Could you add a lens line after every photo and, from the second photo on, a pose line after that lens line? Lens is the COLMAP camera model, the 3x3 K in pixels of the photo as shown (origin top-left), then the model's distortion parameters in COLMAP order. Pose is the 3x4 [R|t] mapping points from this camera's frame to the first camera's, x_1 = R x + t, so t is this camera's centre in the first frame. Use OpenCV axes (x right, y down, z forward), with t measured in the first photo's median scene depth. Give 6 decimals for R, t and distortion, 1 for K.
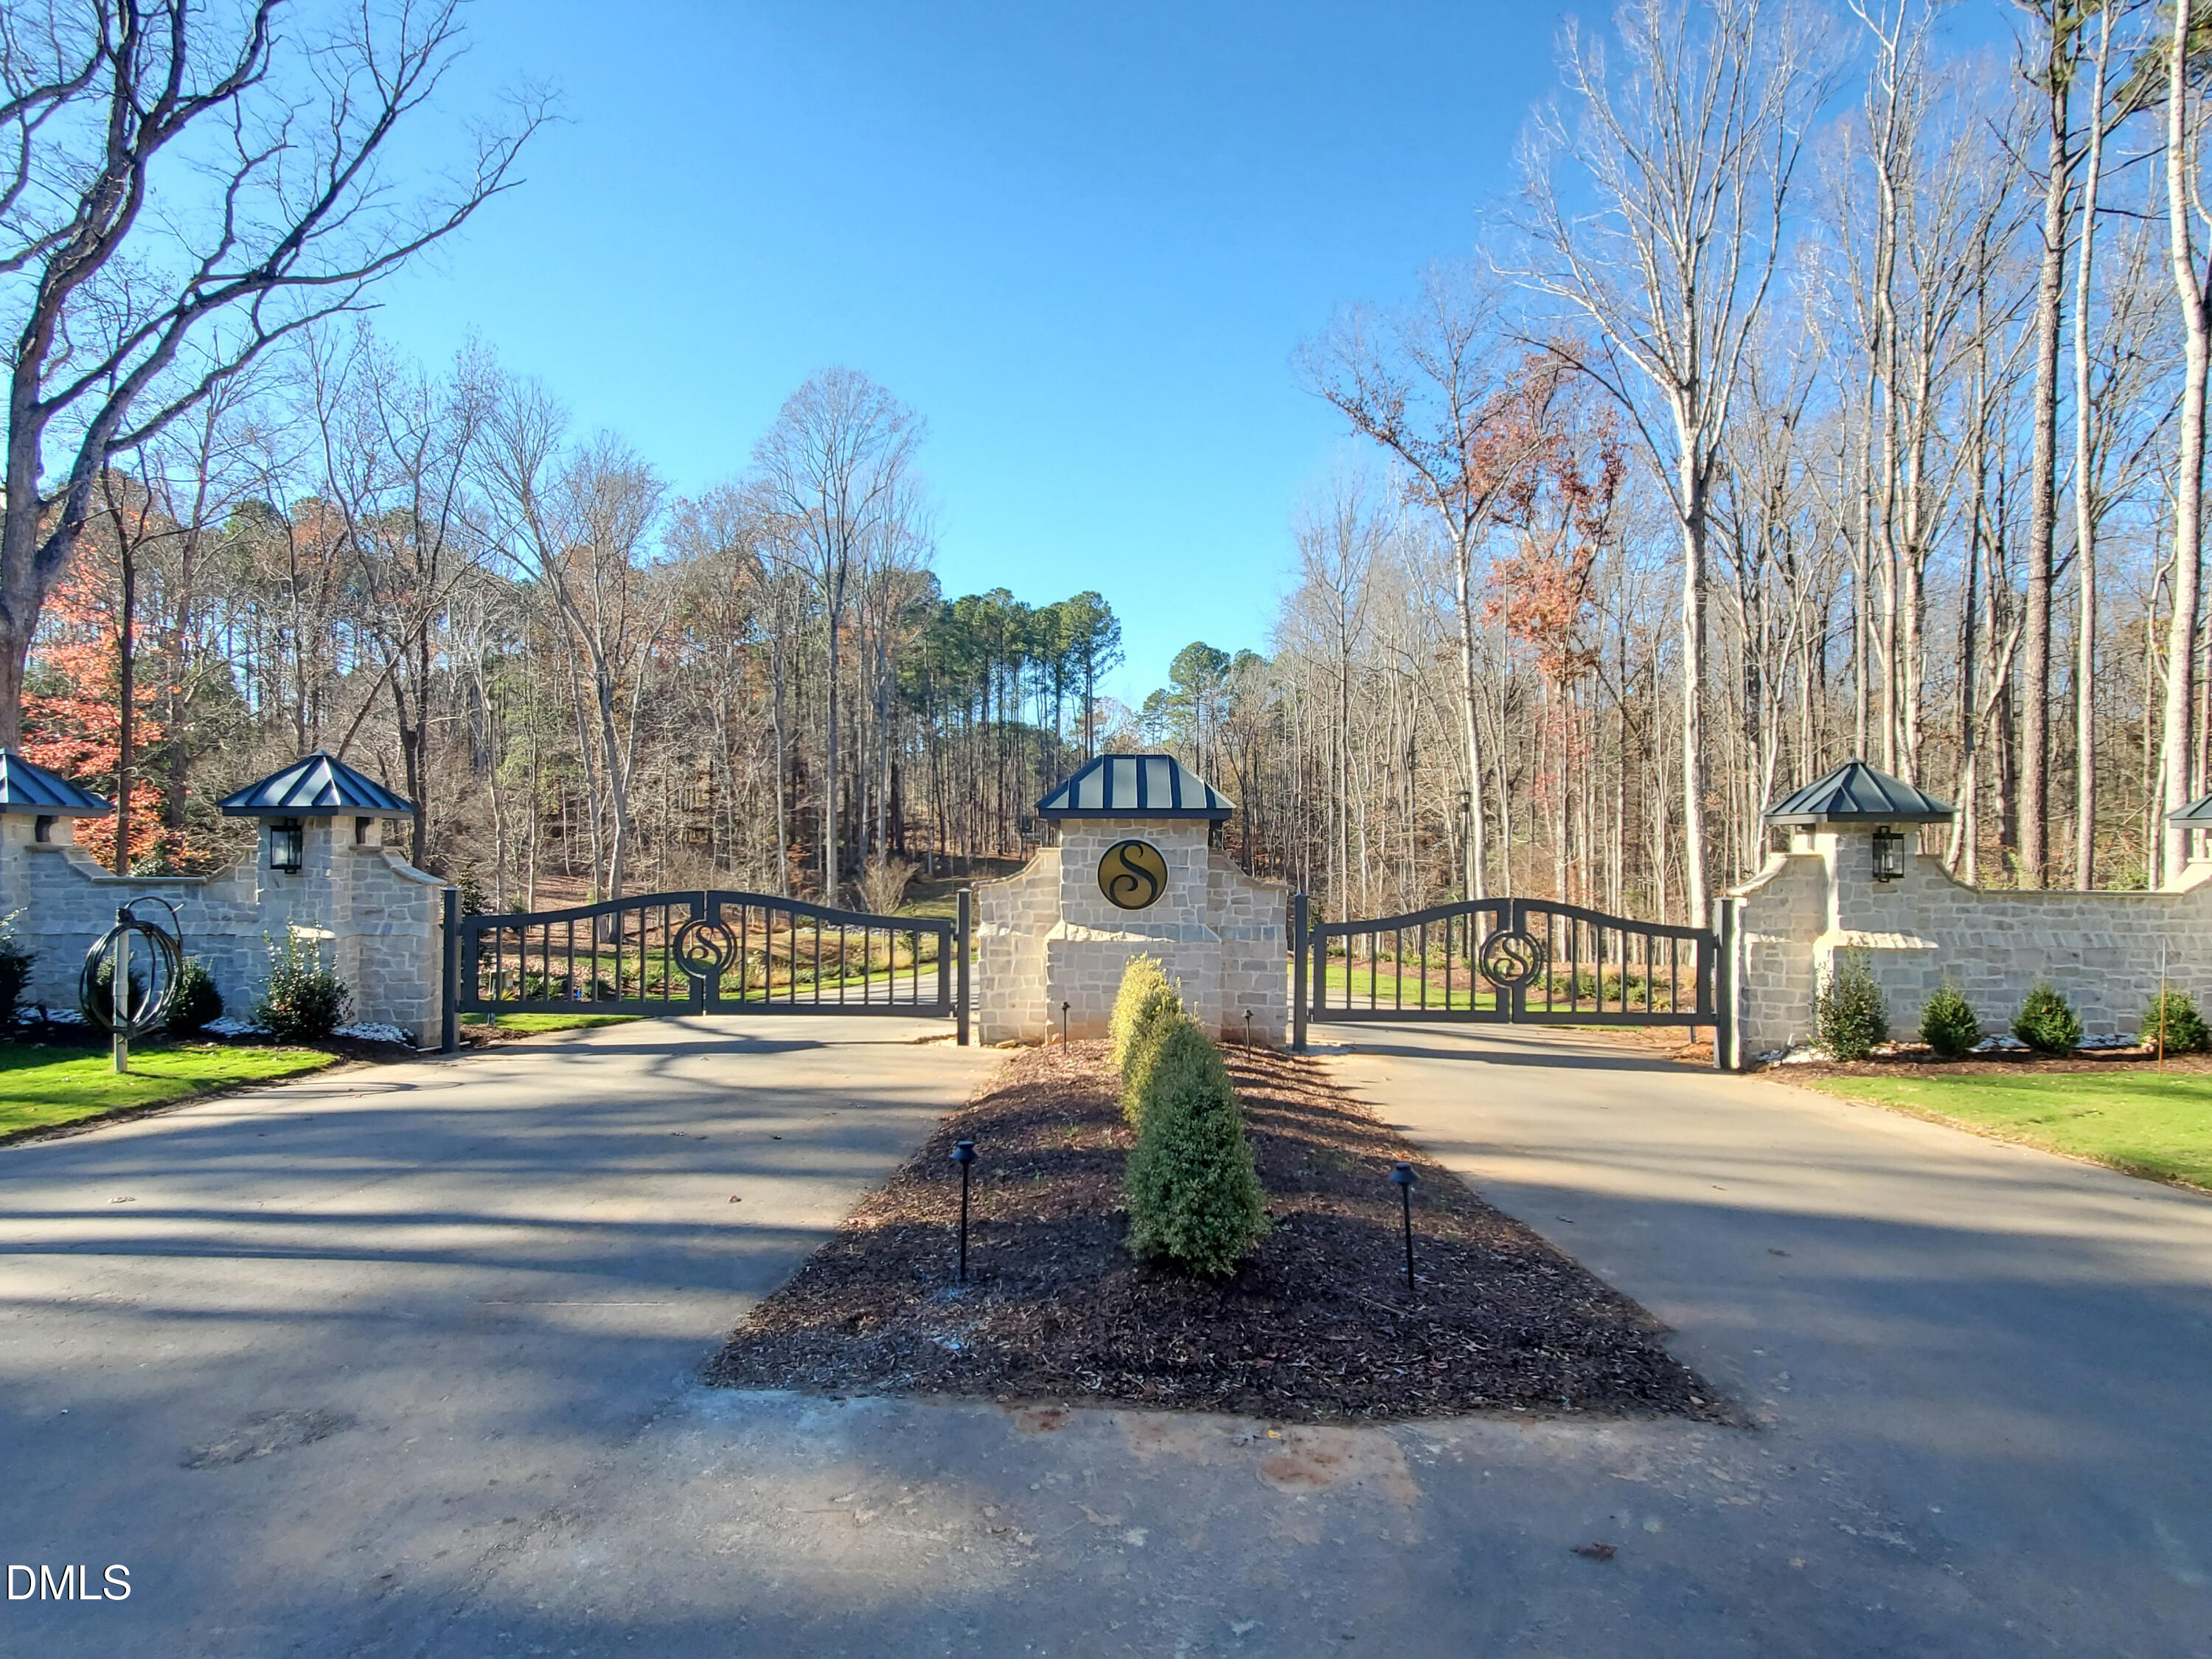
lens RADIAL K [[1210.7, 0, 1106.0], [0, 1210.7, 829.5], [0, 0, 1]] dist [0.003272, 0.001580]
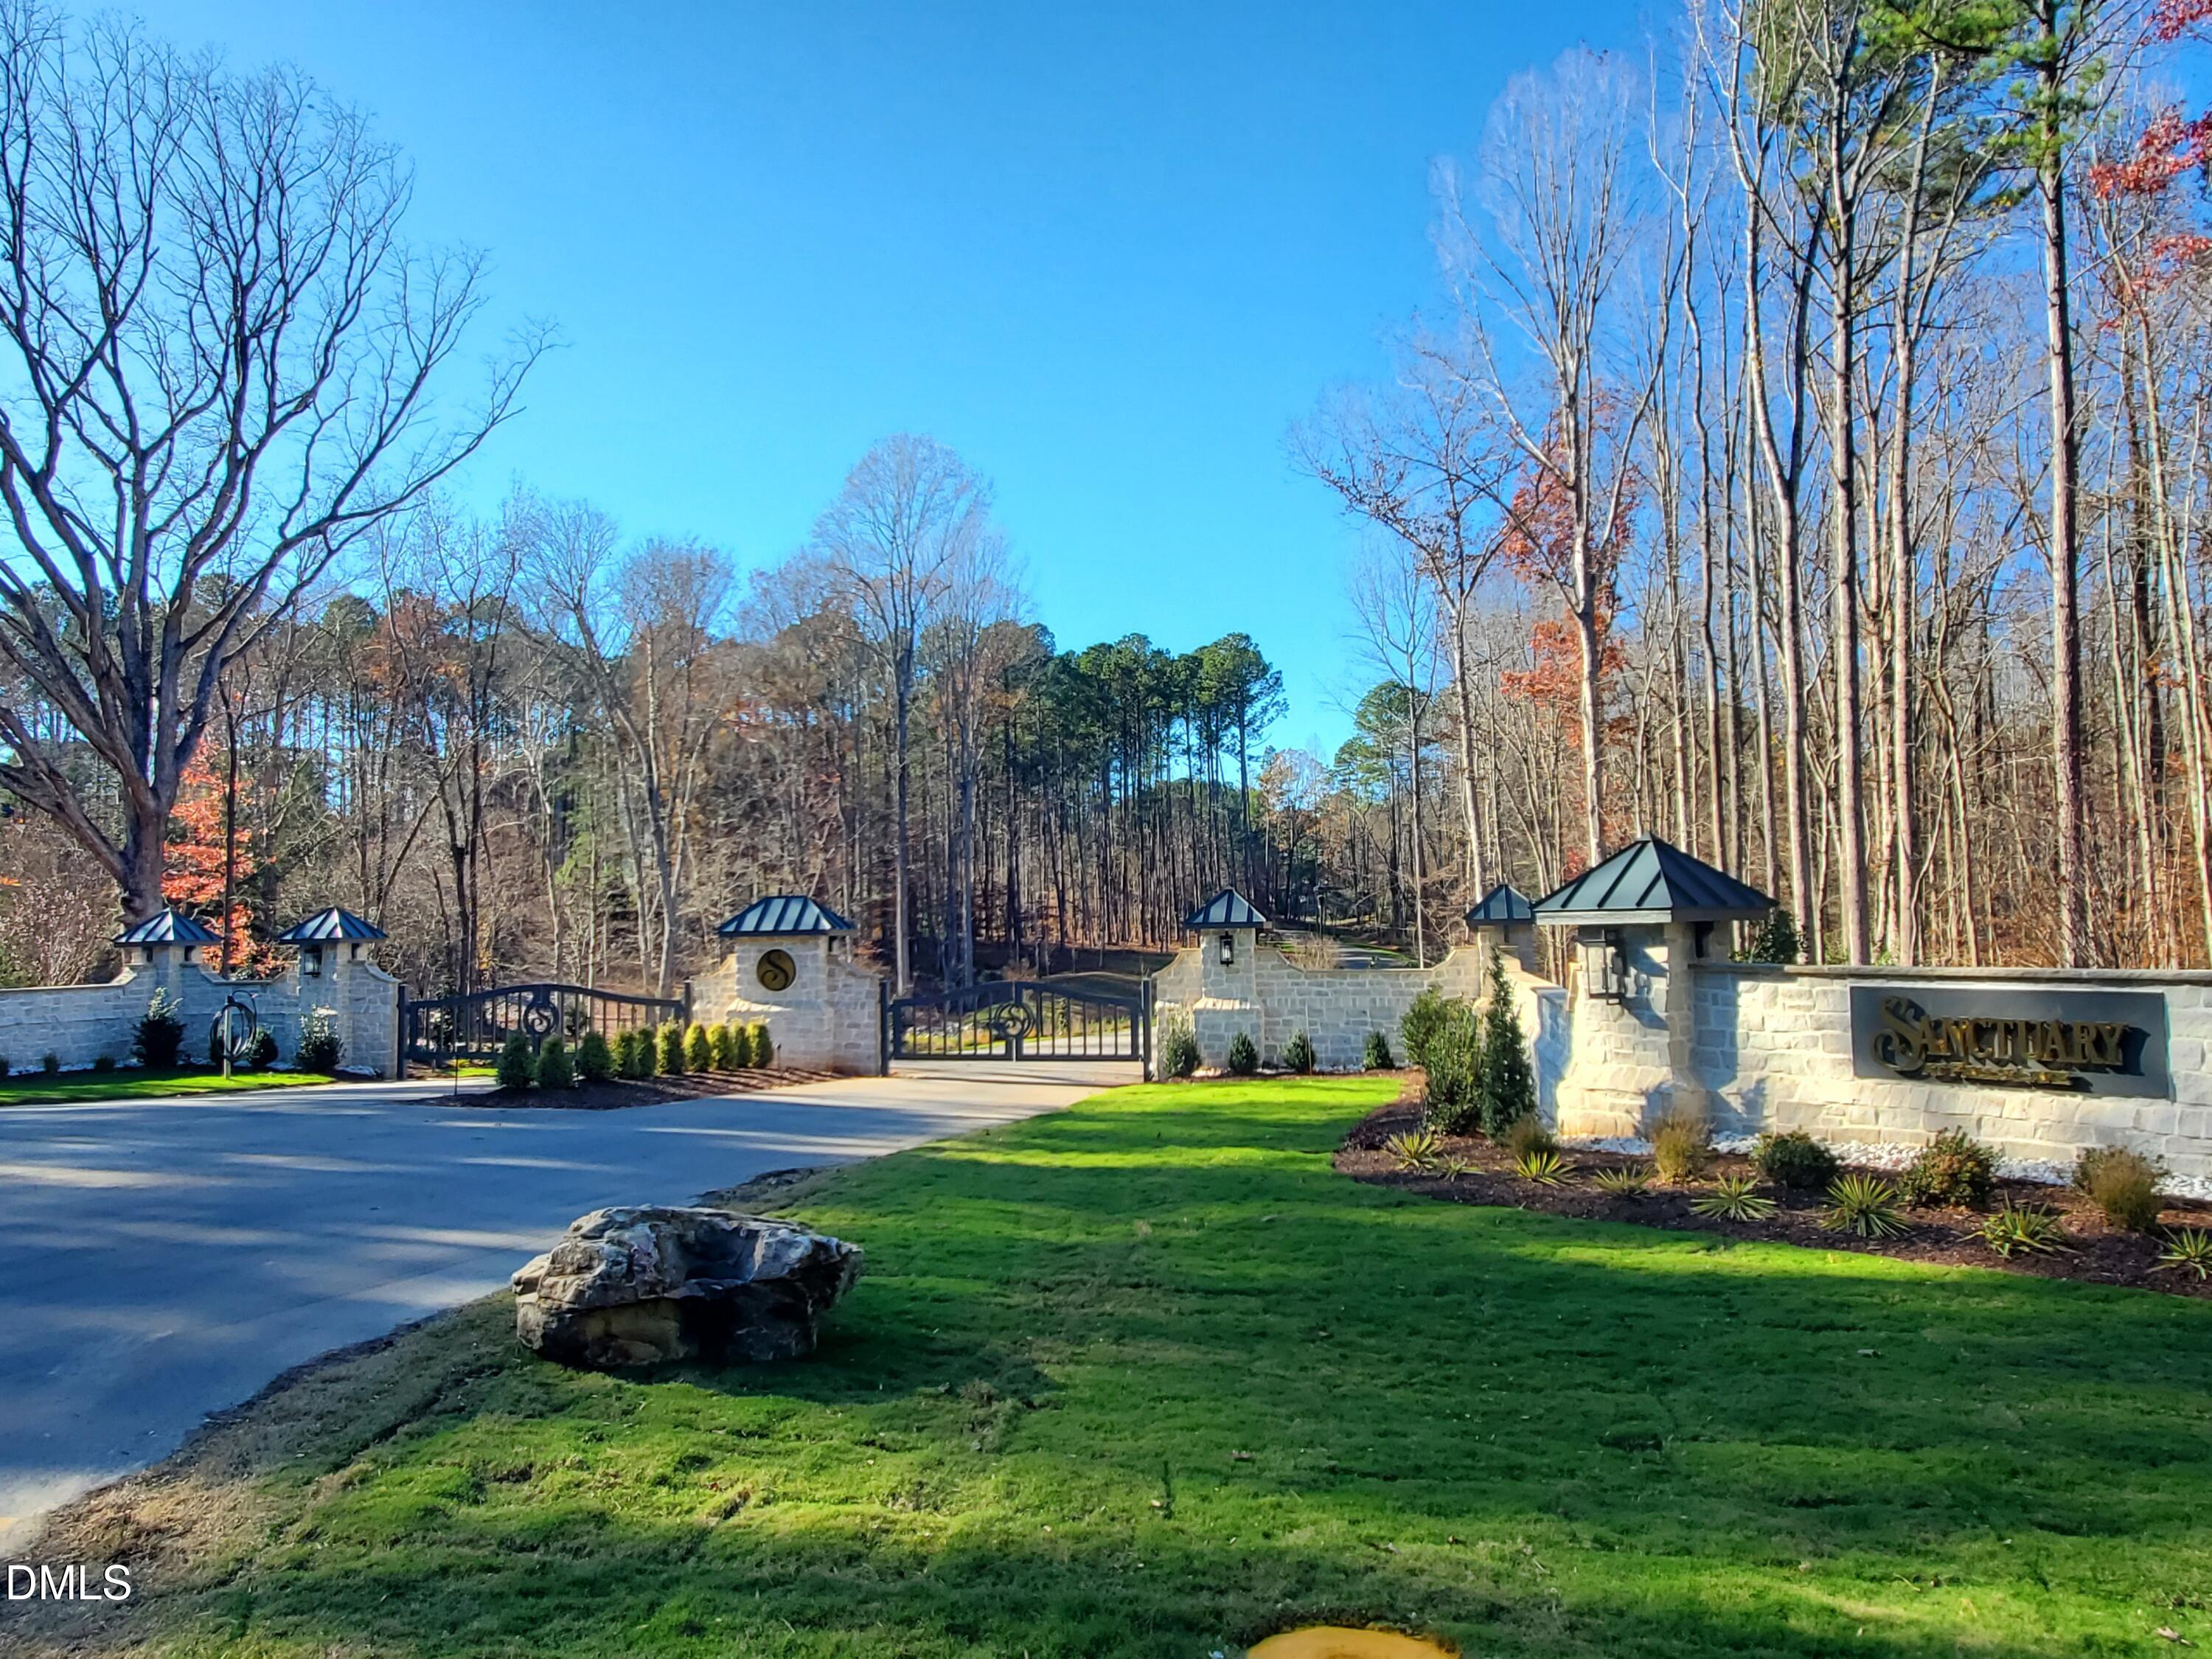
lens RADIAL K [[1581.0, 0, 1107.8], [0, 1581.0, 813.8], [0, 0, 1]] dist [-0.000488, 0.001410]
pose [[0.985006, -0.033111, -0.169313, 0.359044], [0.022883, 0.997813, -0.062009, -0.013295], [0.170995, 0.057204, 0.983610, -0.448304]]
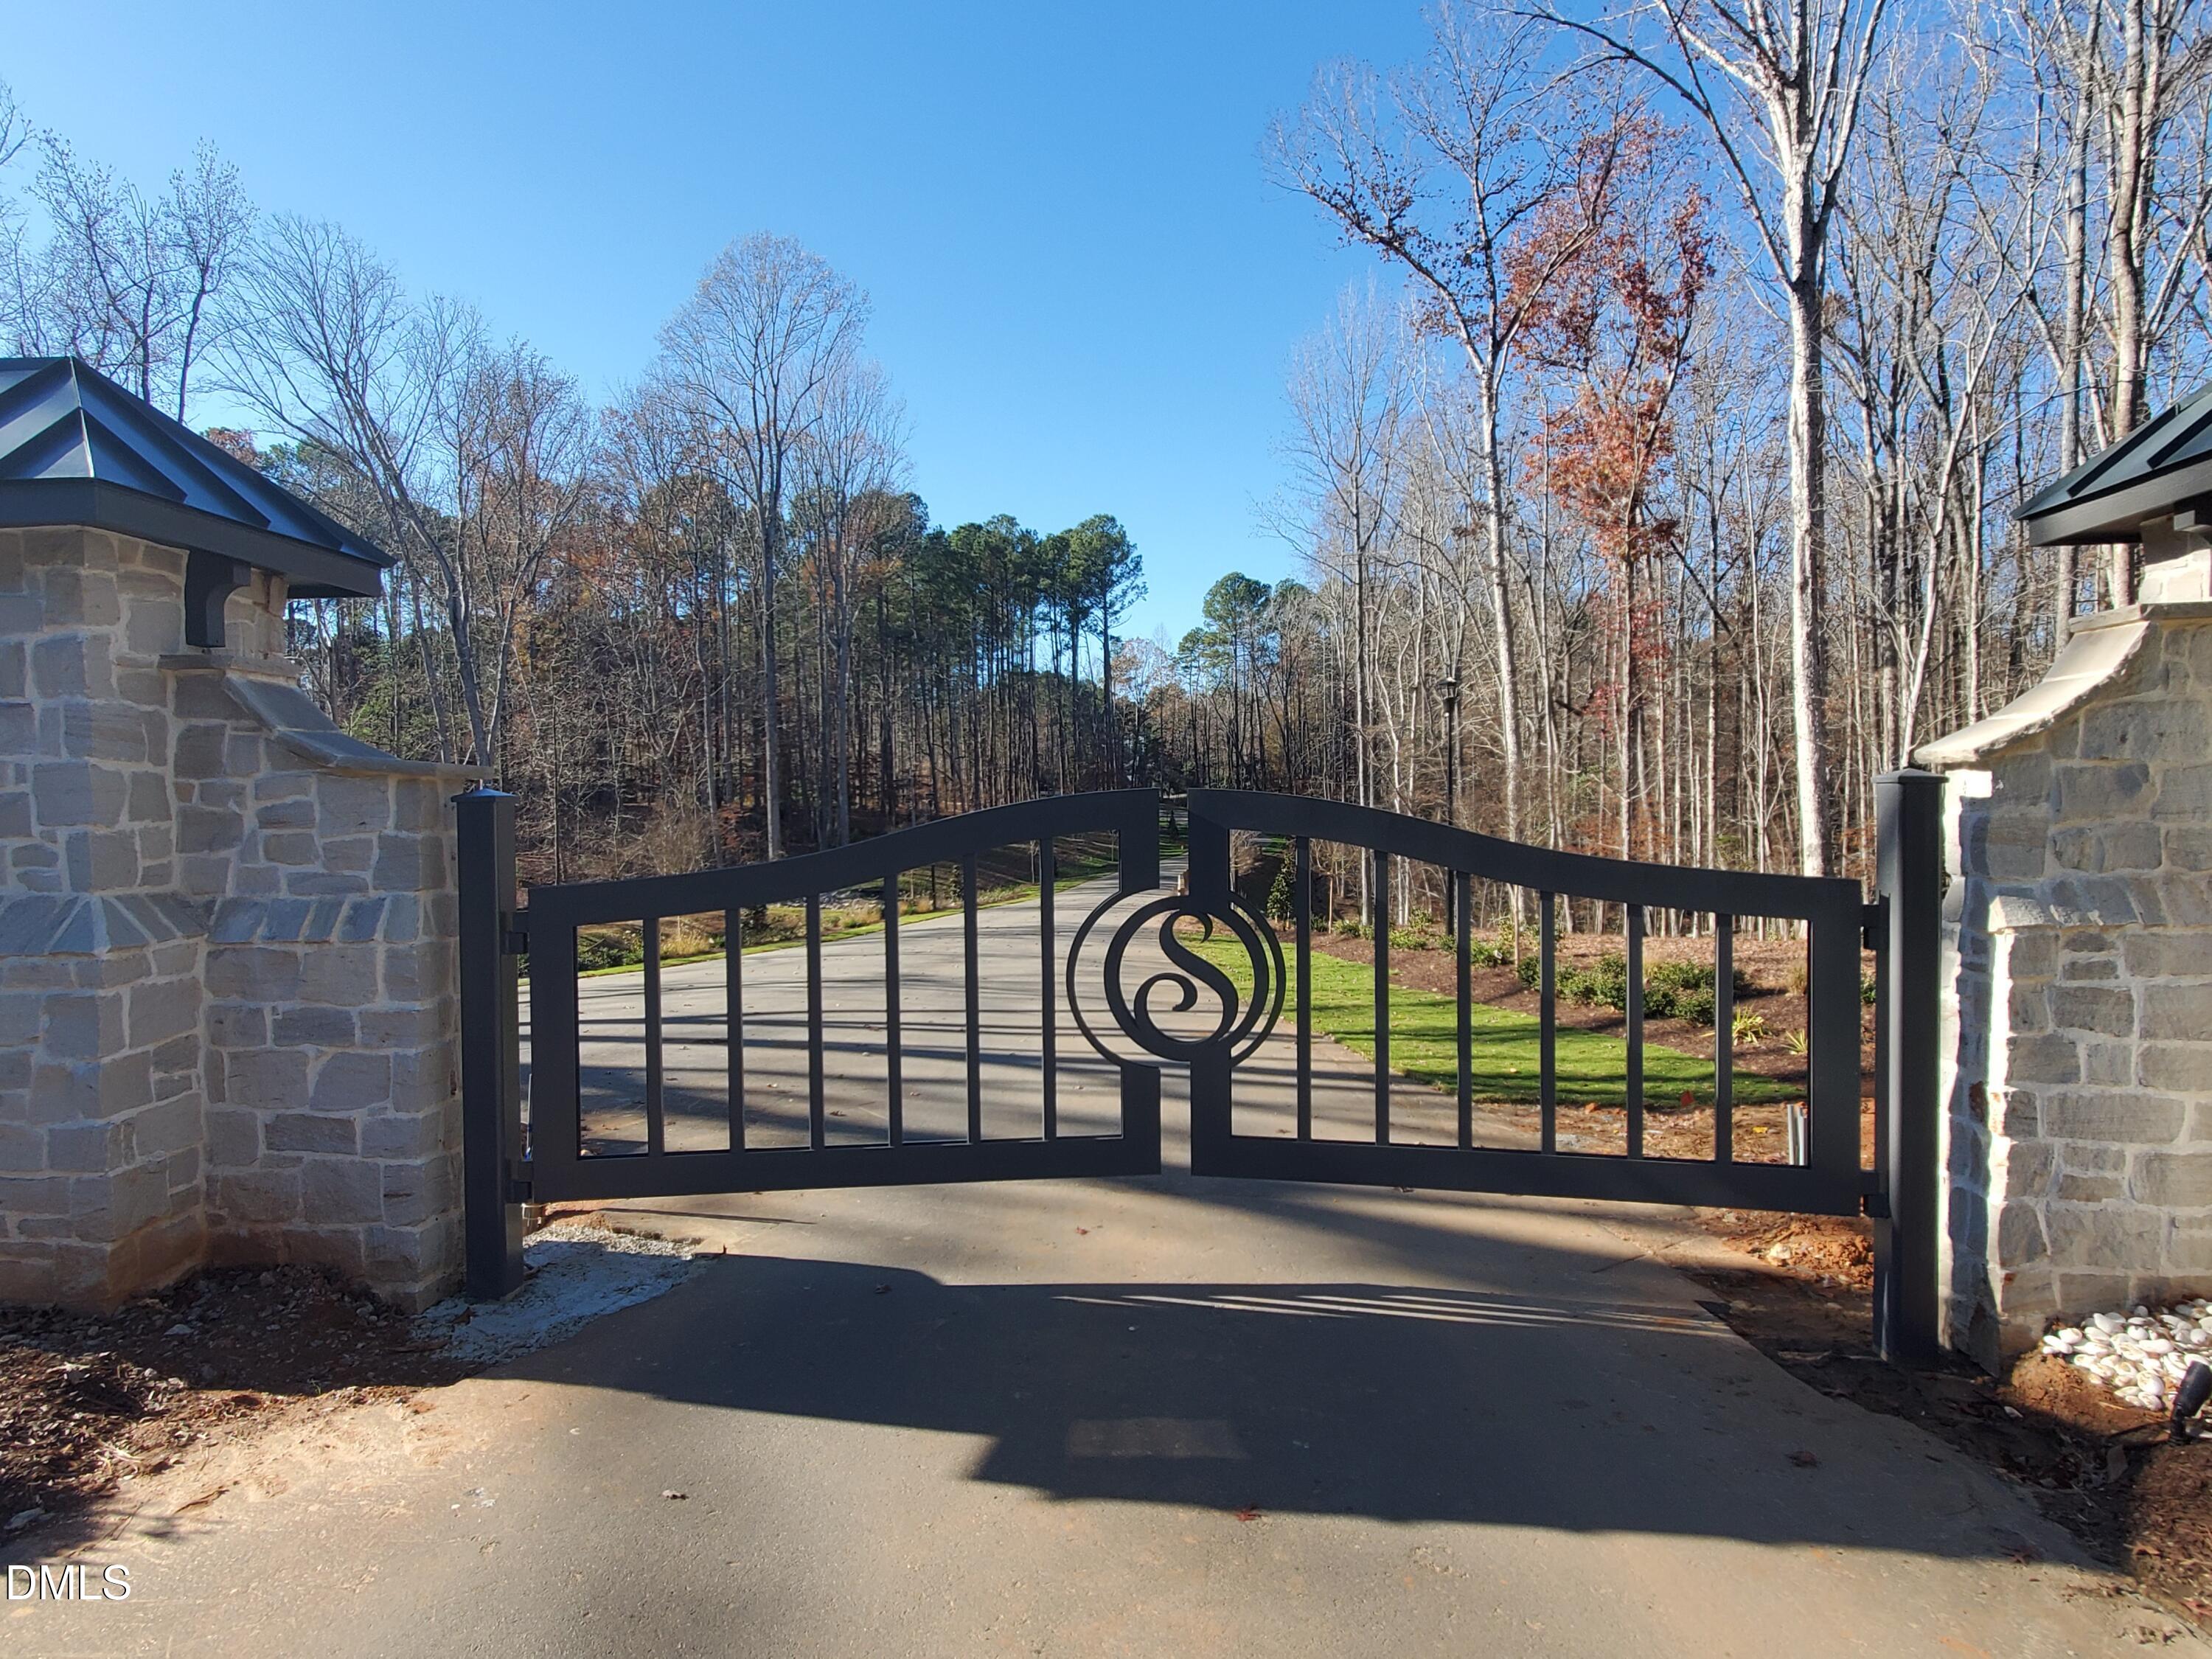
lens RADIAL K [[1269.2, 0, 1102.1], [0, 1269.2, 829.8], [0, 0, 1]] dist [-0.005030, 0.015028]
pose [[0.998248, -0.019331, -0.055921, 0.148893], [0.021015, 0.999338, 0.029687, 0.025373], [0.055310, -0.030810, 0.997994, 0.305231]]
